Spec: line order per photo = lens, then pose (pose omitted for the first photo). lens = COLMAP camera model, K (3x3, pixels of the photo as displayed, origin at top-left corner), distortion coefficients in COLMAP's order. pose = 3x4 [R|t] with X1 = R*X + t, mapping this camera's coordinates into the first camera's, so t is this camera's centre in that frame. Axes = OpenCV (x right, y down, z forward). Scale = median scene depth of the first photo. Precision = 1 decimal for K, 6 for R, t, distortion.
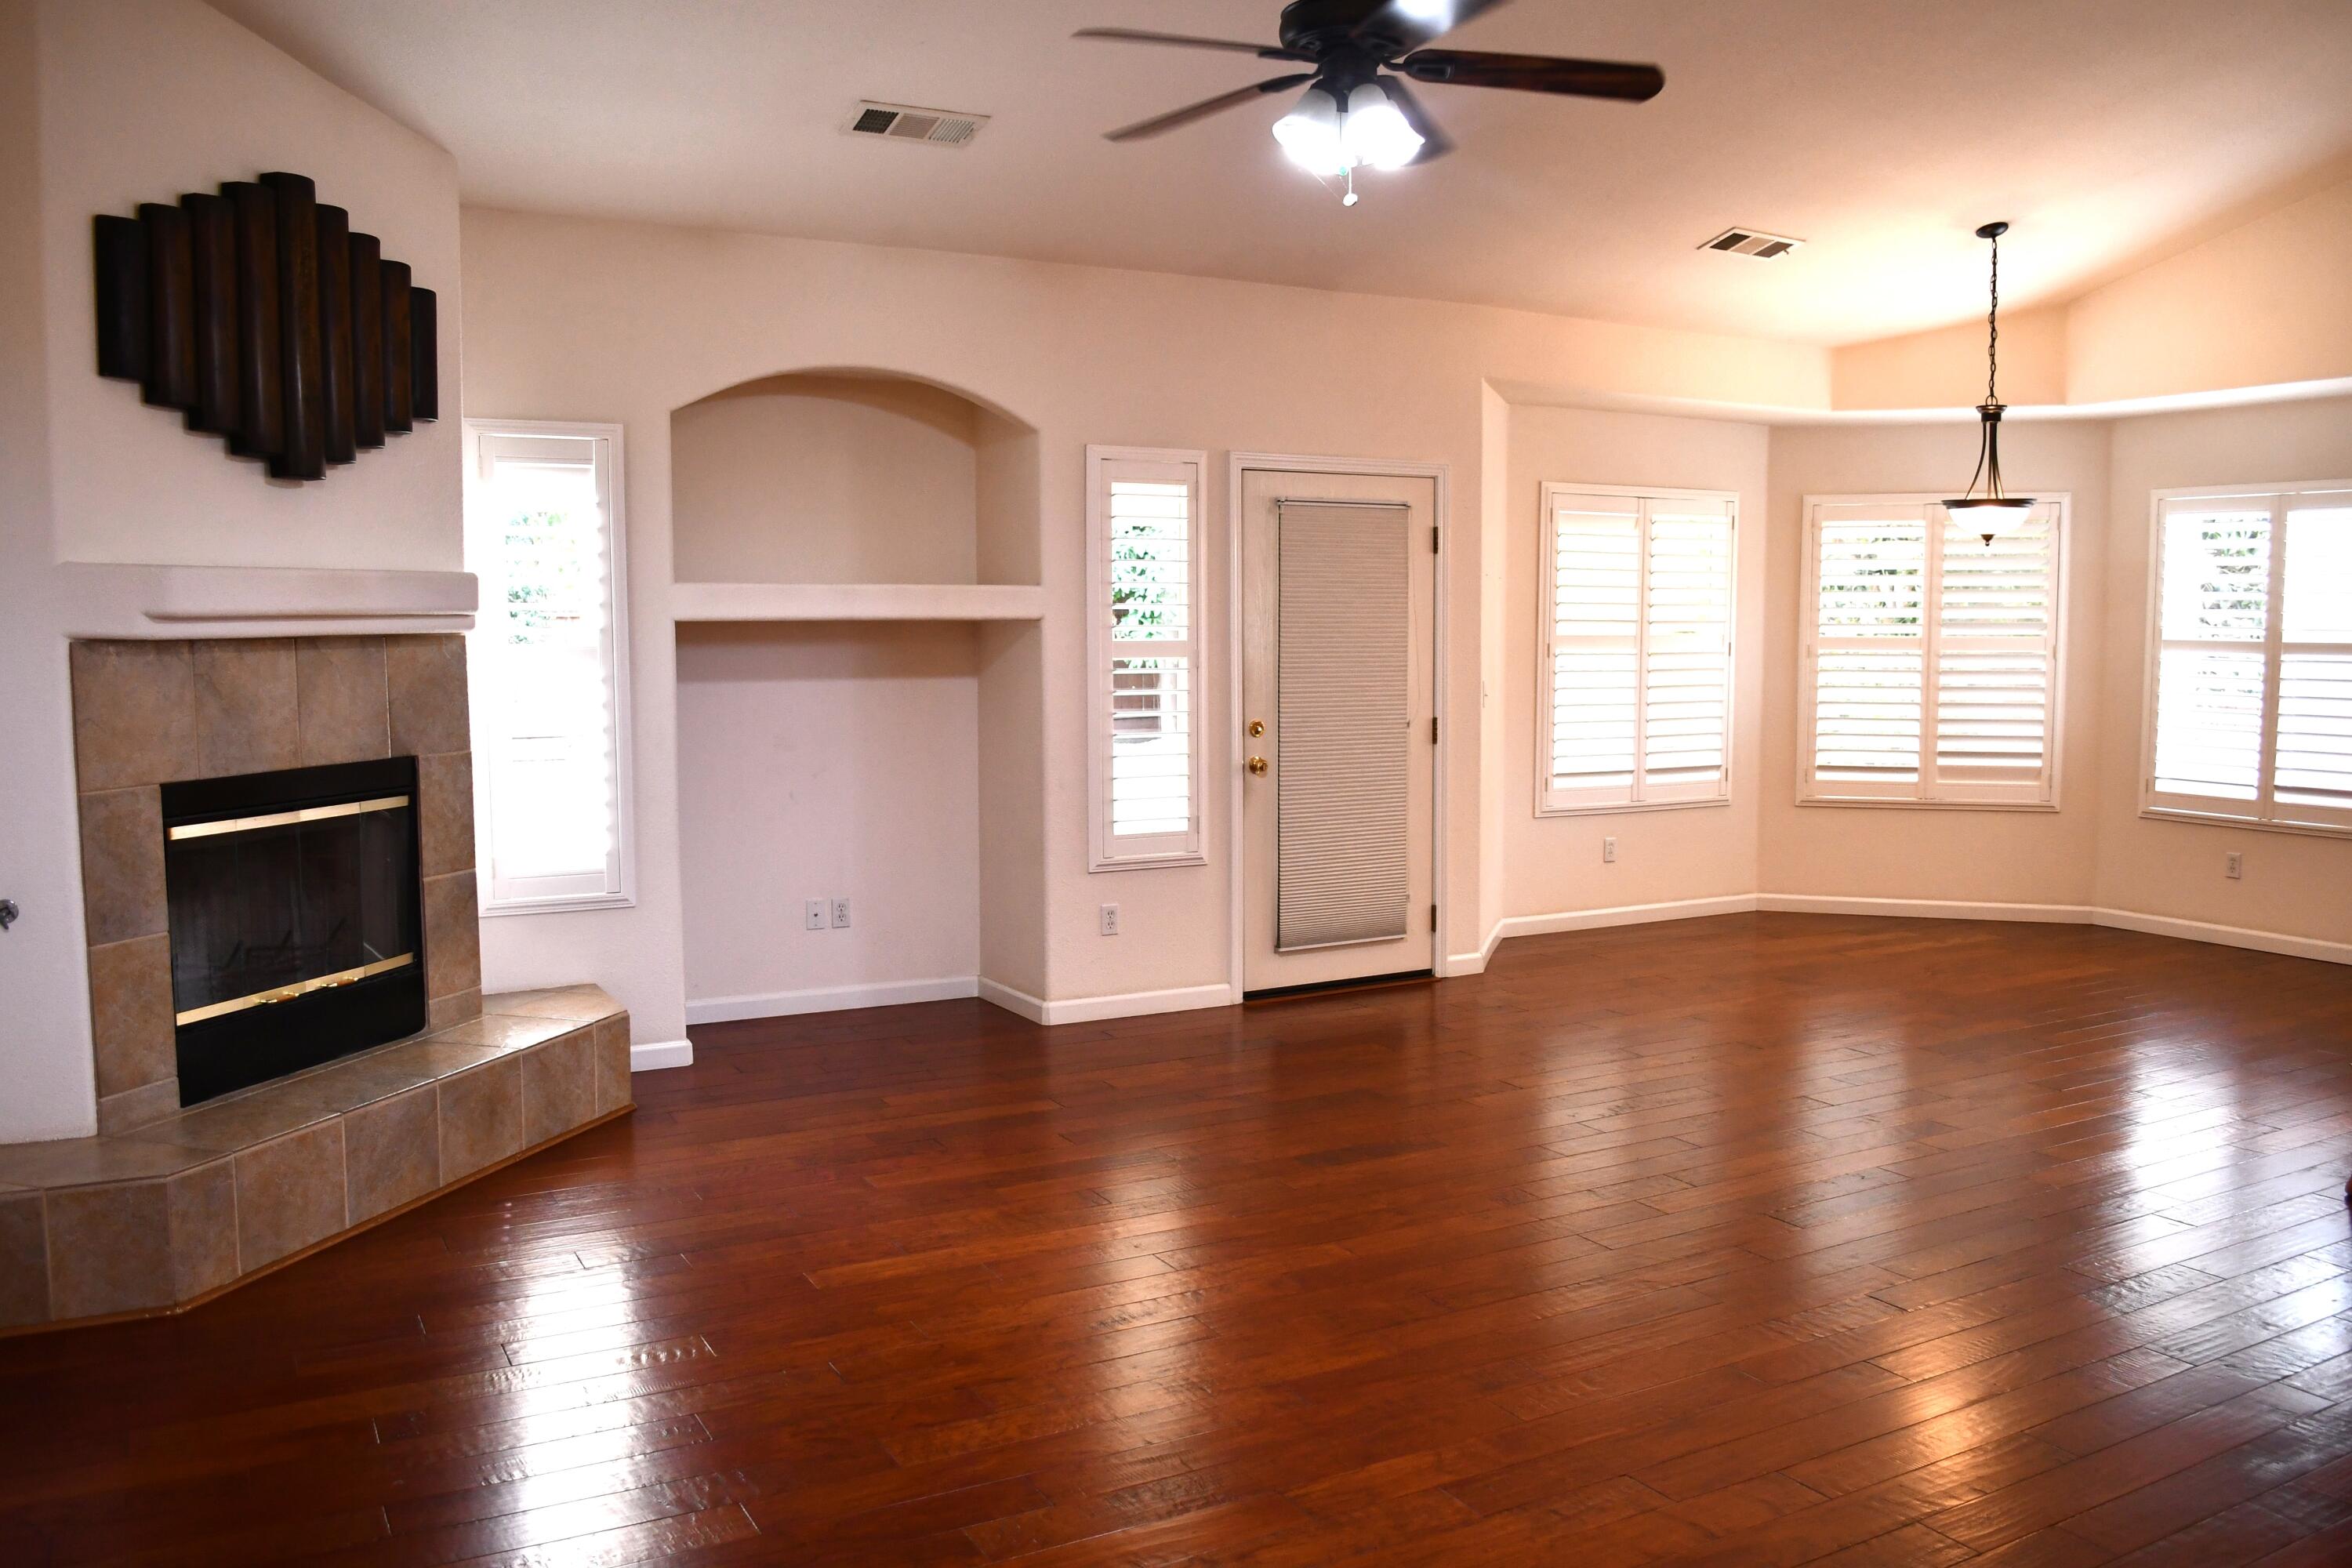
lens RADIAL K [[1848.2, 0, 1170.4], [0, 1848.2, 793.6], [0, 0, 1]] dist [-0.085197, 0.014796]
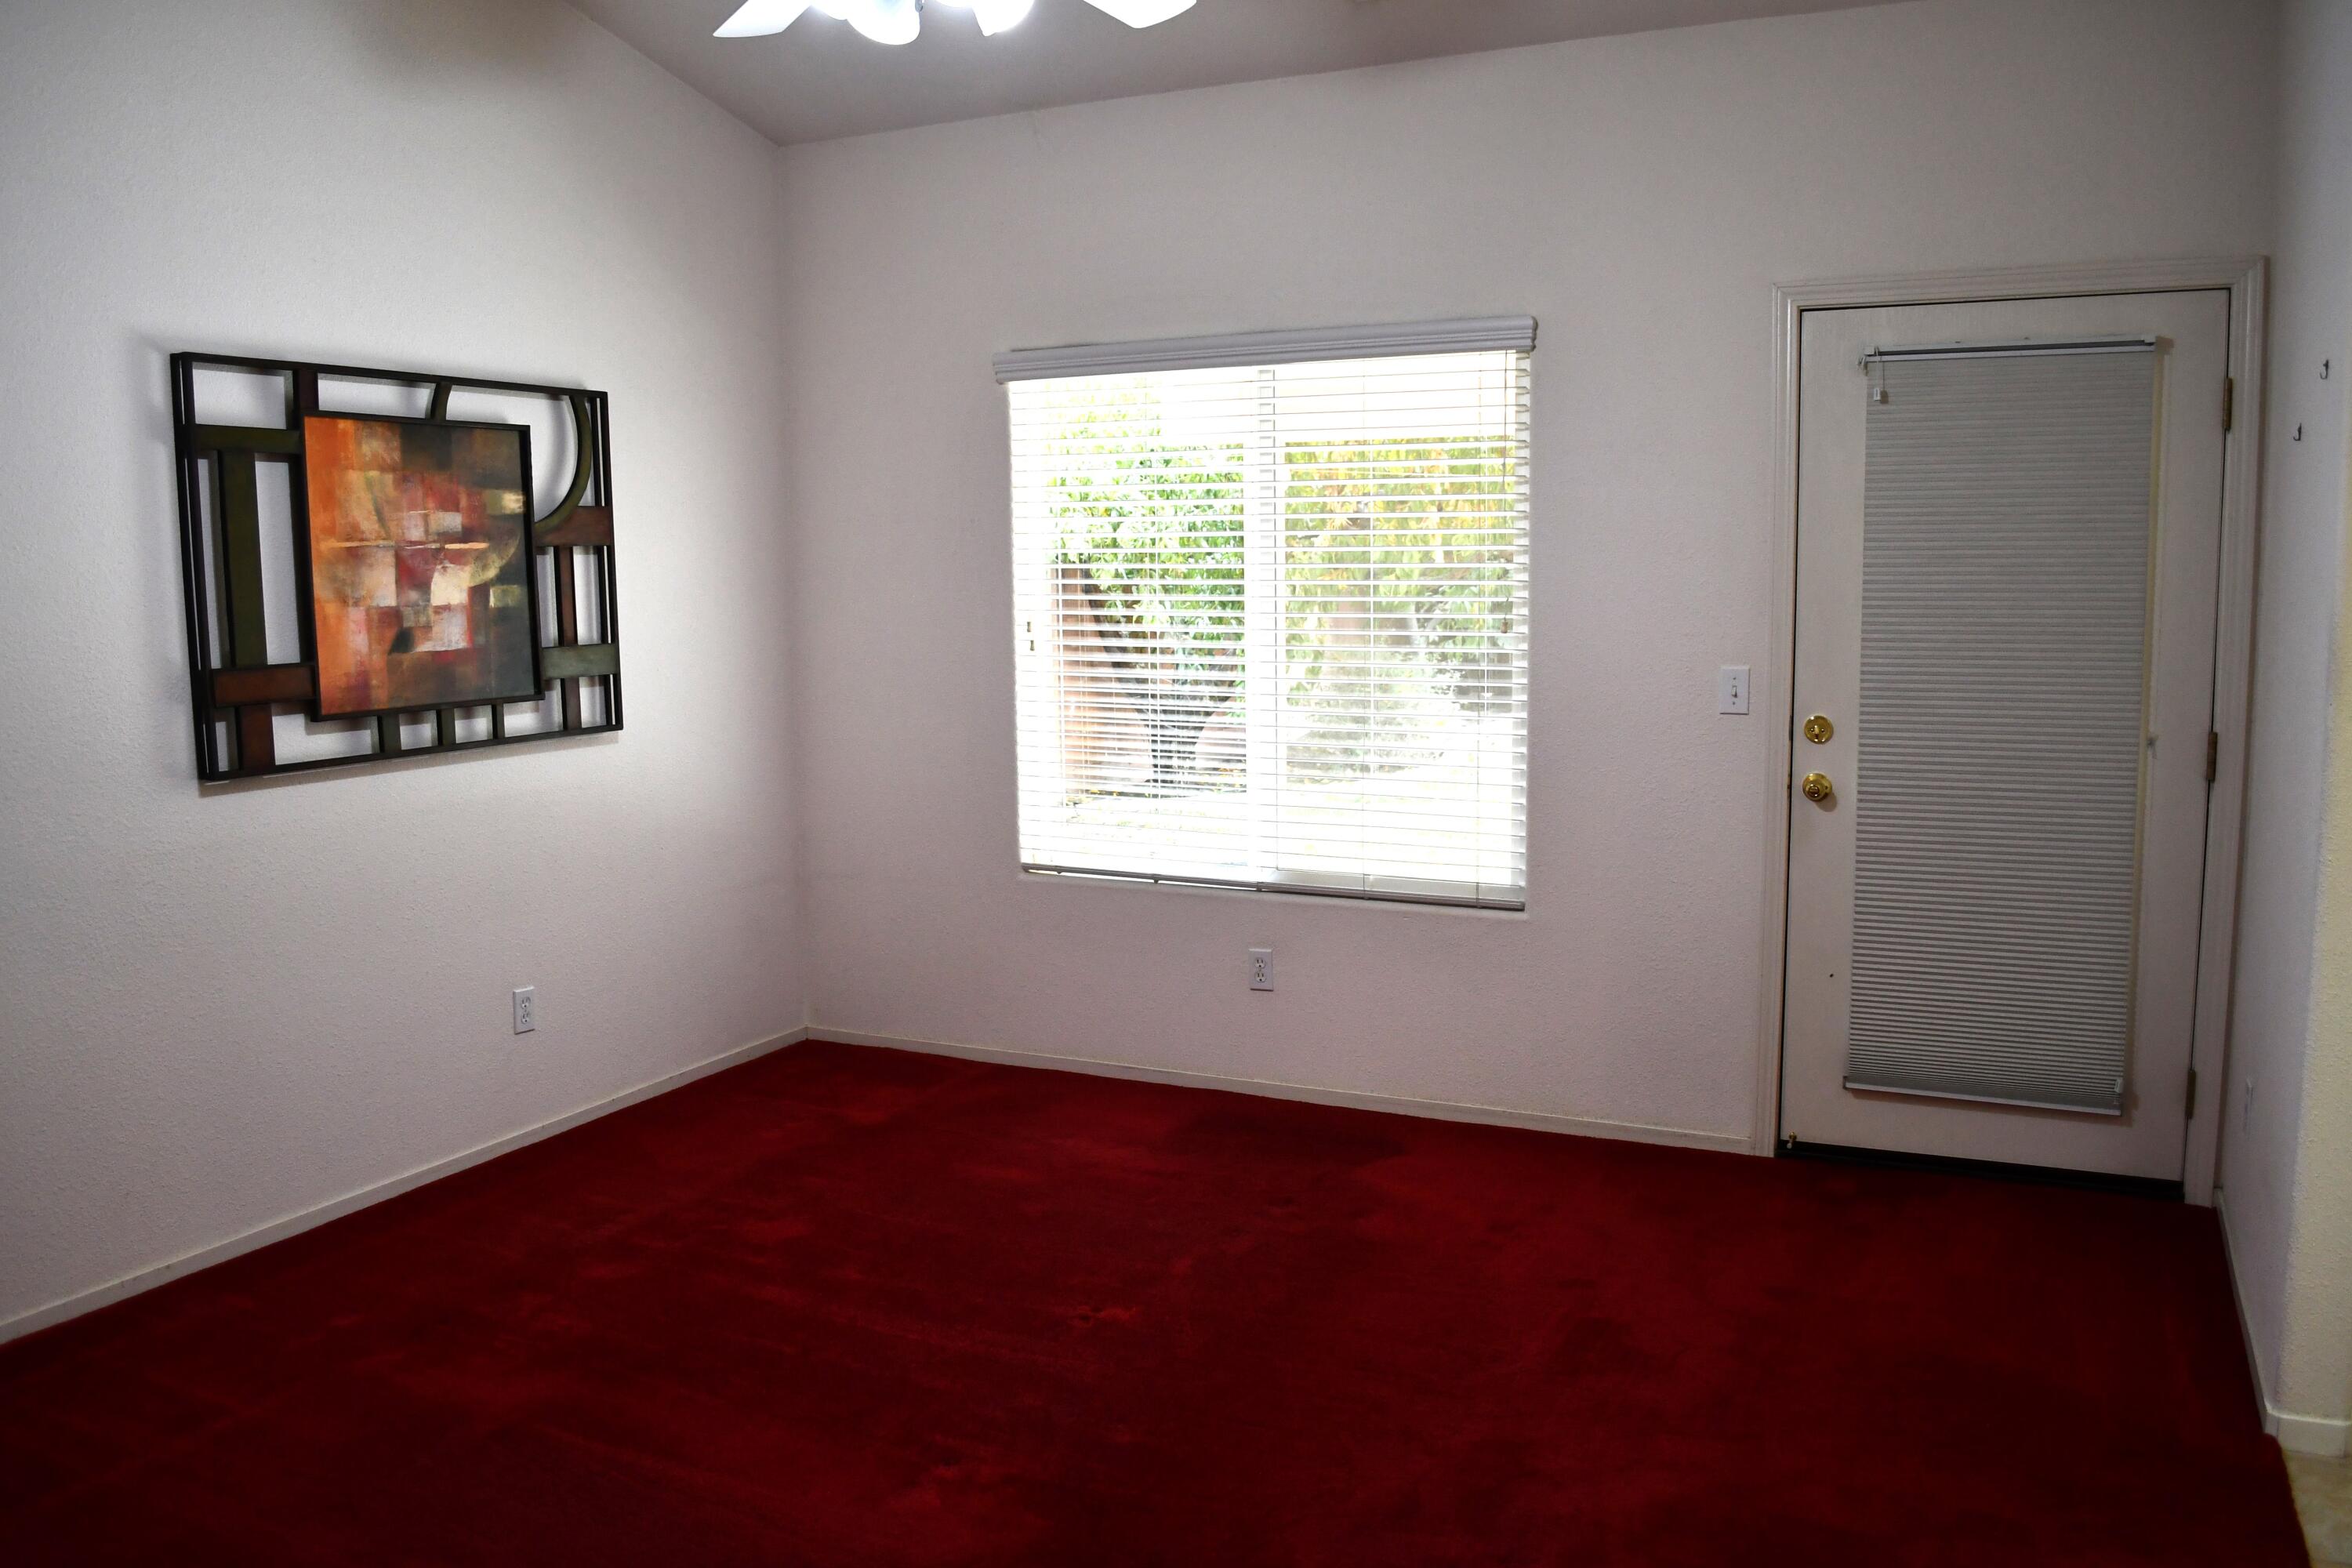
lens RADIAL K [[1848.2, 0, 1170.4], [0, 1848.2, 793.6], [0, 0, 1]] dist [-0.085197, 0.014796]
pose [[0.568873, 0.096734, -0.816717, 0.588218], [-0.063992, 0.995254, 0.073307, -0.061874], [0.819932, 0.010561, 0.572363, 0.647736]]
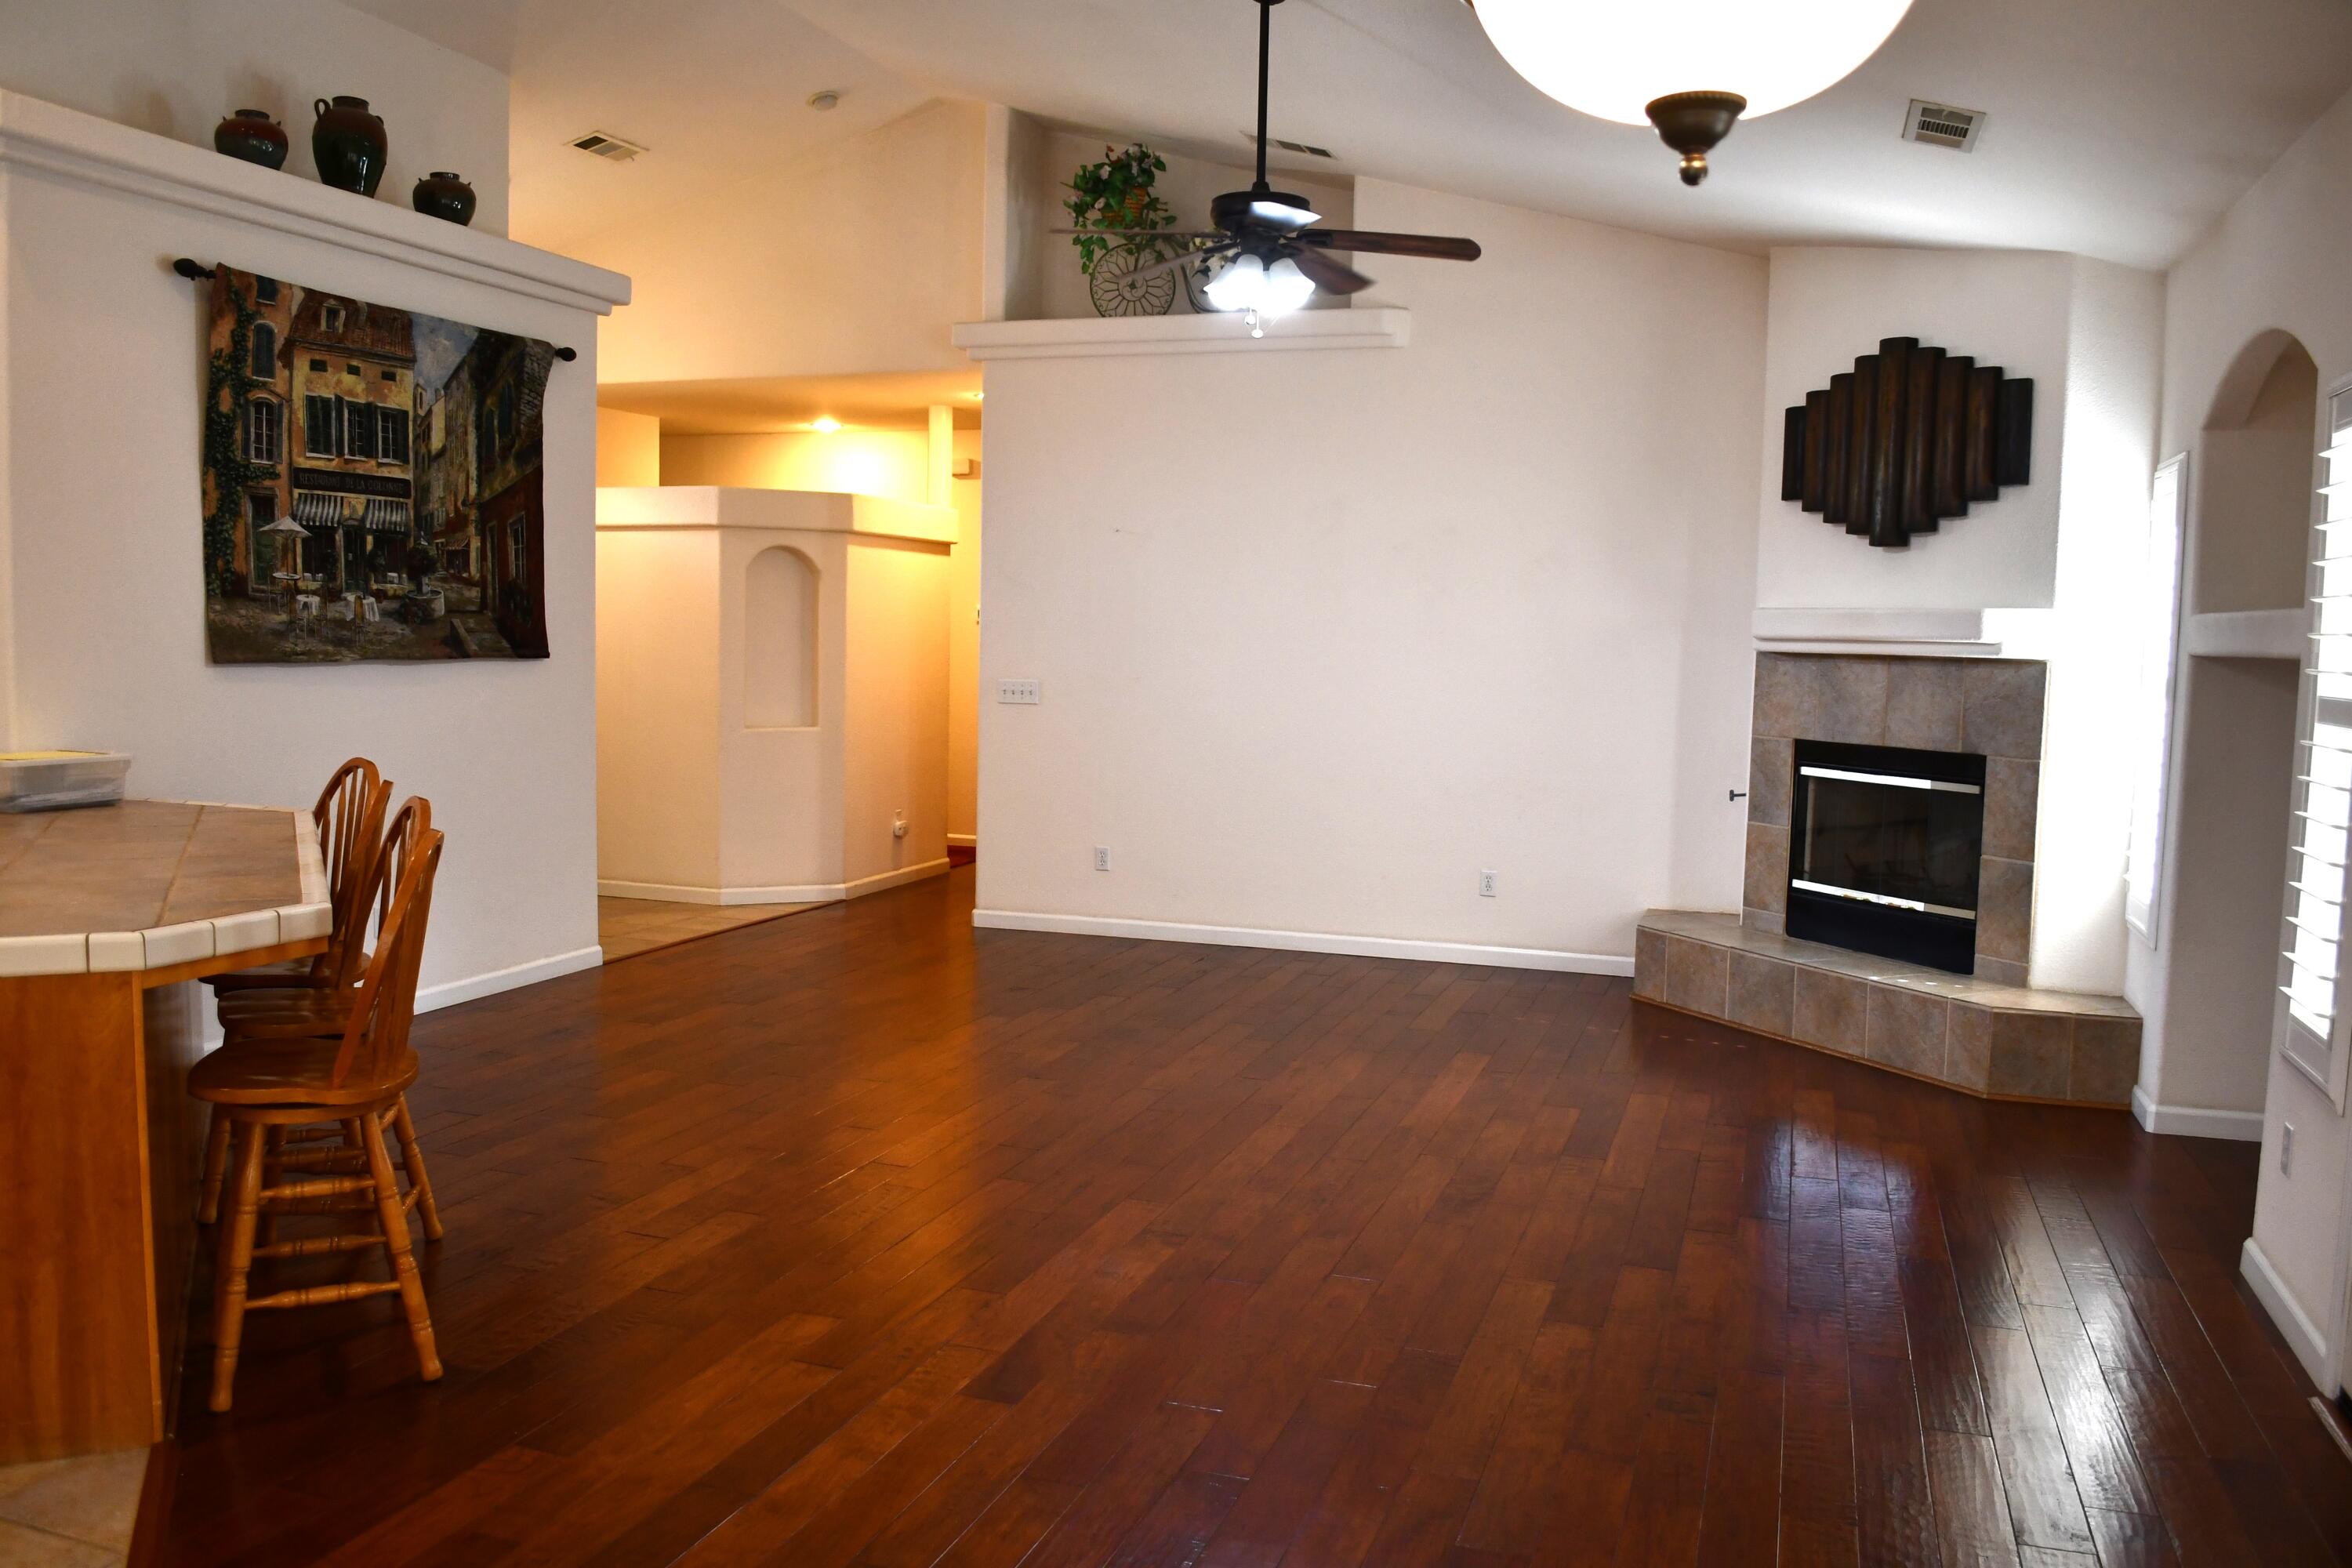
lens RADIAL K [[1848.2, 0, 1170.4], [0, 1848.2, 793.6], [0, 0, 1]] dist [-0.085197, 0.014796]
pose [[-0.741406, 0.045186, -0.669534, 0.841673], [-0.084235, 0.983572, 0.159657, -0.148040], [0.665749, 0.174769, -0.725420, 1.546778]]
